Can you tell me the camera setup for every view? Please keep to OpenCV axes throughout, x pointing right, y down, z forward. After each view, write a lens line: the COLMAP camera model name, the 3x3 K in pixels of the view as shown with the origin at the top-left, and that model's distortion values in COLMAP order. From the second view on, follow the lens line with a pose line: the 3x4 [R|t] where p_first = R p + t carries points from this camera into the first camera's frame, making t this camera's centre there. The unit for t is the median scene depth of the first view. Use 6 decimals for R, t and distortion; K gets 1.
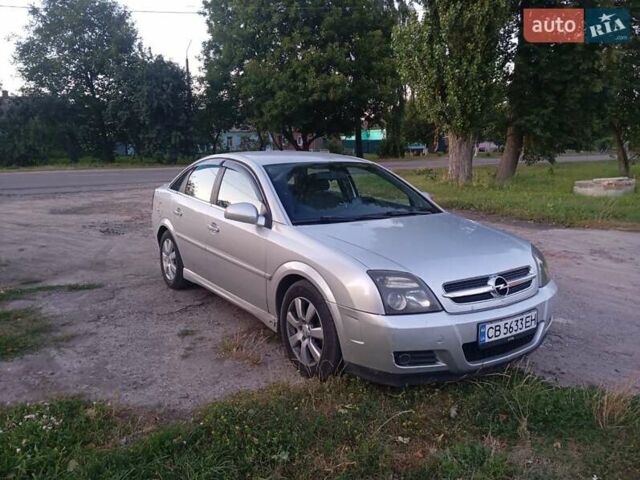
lens RADIAL K [[528.1, 0, 323.3], [0, 528.1, 238.5], [0, 0, 1]] dist [0.086797, -0.172659]
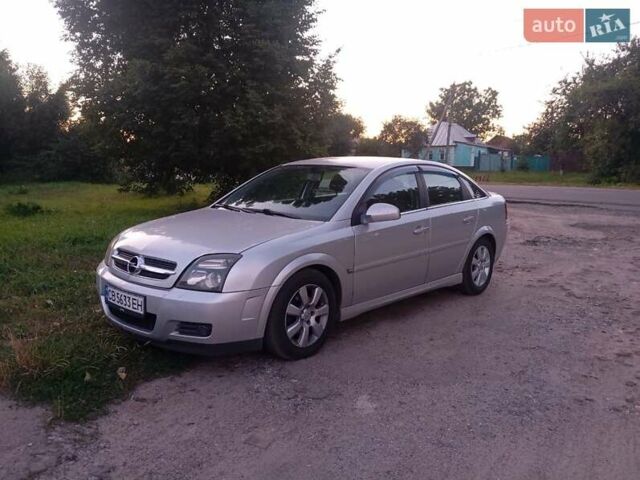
lens RADIAL K [[528.1, 0, 323.3], [0, 528.1, 238.5], [0, 0, 1]] dist [0.086797, -0.172659]
pose [[0.234510, 0.143970, -0.961394, 1.315765], [-0.182820, 0.977858, 0.101840, -0.133916], [0.954768, 0.151880, 0.255638, 0.945277]]
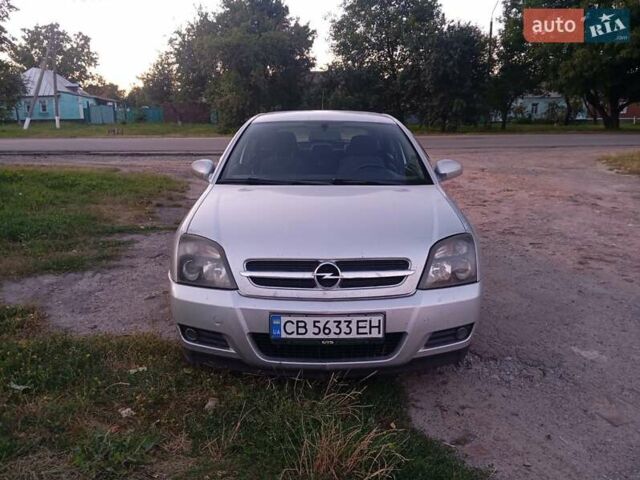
lens RADIAL K [[528.1, 0, 323.3], [0, 528.1, 238.5], [0, 0, 1]] dist [0.086797, -0.172659]
pose [[0.830941, 0.124515, -0.542248, 0.649459], [-0.094596, 0.992063, 0.082846, -0.025191], [0.548259, -0.017546, 0.836124, 0.295108]]
